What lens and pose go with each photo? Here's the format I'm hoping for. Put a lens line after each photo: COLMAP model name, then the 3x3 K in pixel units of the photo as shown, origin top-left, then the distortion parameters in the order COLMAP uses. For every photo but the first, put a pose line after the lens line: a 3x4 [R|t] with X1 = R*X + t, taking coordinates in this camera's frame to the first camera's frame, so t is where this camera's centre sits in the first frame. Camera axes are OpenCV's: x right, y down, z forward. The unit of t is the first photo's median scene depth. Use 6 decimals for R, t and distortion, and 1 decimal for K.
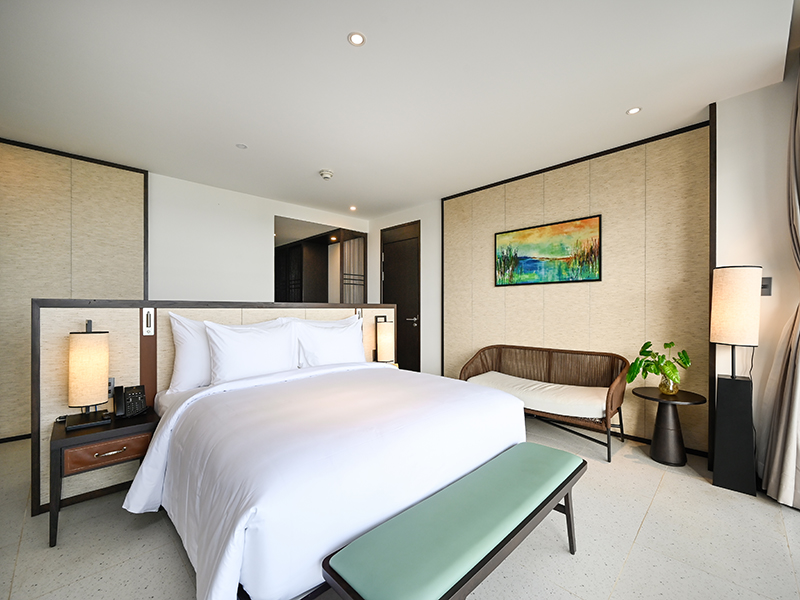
lens RADIAL K [[339.7, 0, 396.7], [0, 339.7, 308.9], [0, 0, 1]] dist [0.001629, 0.000072]
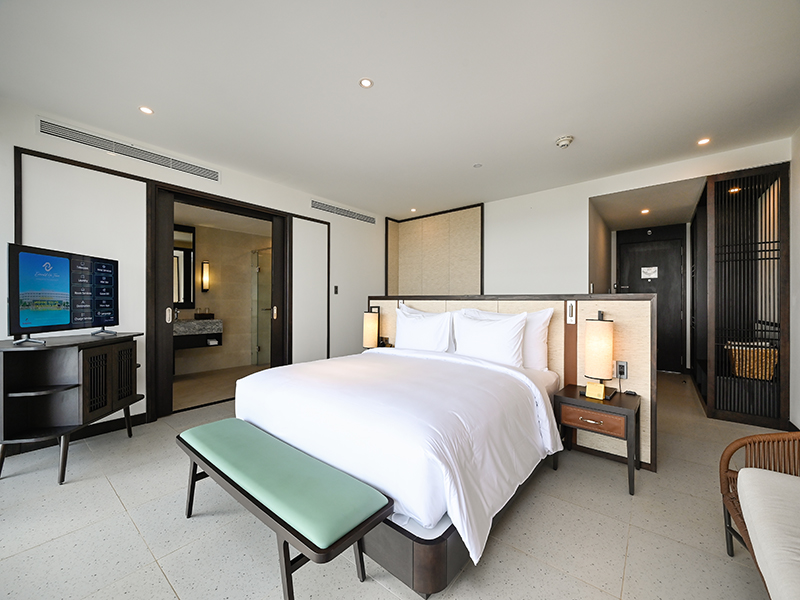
lens RADIAL K [[319.4, 0, 400.0], [0, 319.4, 300.0], [0, 0, 1]] dist [-0.001212, -0.000098]
pose [[0.112406, -0.002729, -0.993659, 0.554502], [-0.003437, 0.999989, -0.003135, 0.001177], [0.993656, 0.003768, 0.112395, 0.528068]]
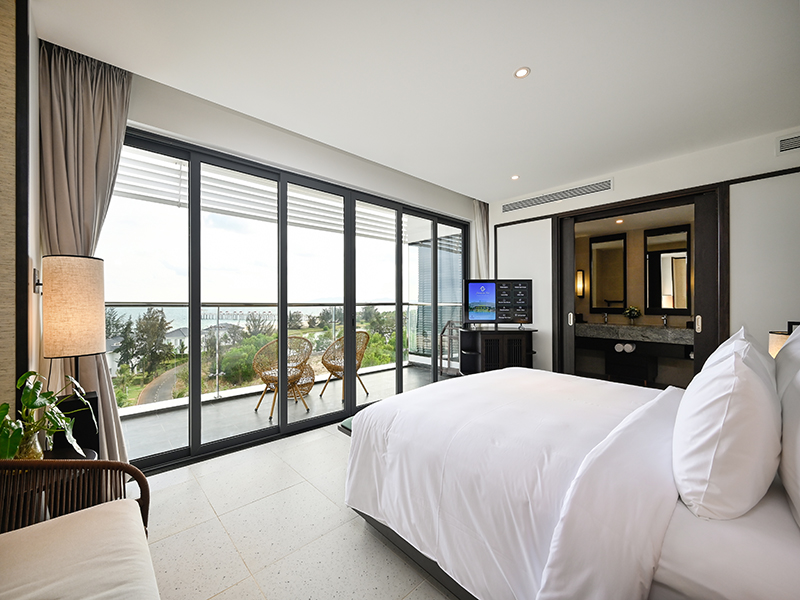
lens RADIAL K [[325.3, 0, 400.0], [0, 325.3, 300.0], [0, 0, 1]] dist [-0.000018, 0.000374]
pose [[-0.999672, -0.000946, 0.025575, 0.125017], [-0.001094, 0.999983, -0.005792, -0.014809], [-0.025569, -0.005818, -0.999656, 1.131782]]
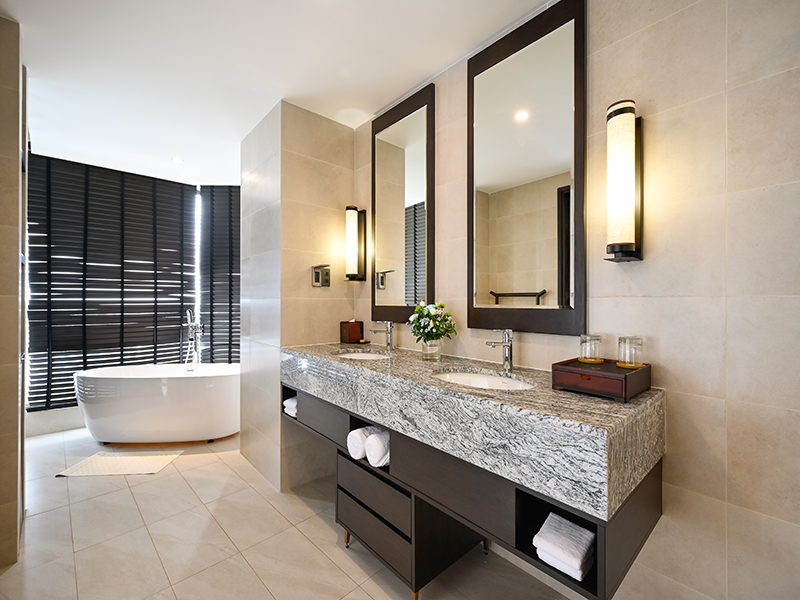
lens RADIAL K [[345.4, 0, 400.0], [0, 345.4, 300.0], [0, 0, 1]] dist [-0.001748, -0.000073]
pose [[-0.999369, -0.000286, 0.035517, -0.872786], [-0.000480, 0.999985, -0.005447, 0.003685], [-0.035515, -0.005461, -0.999354, 0.115642]]
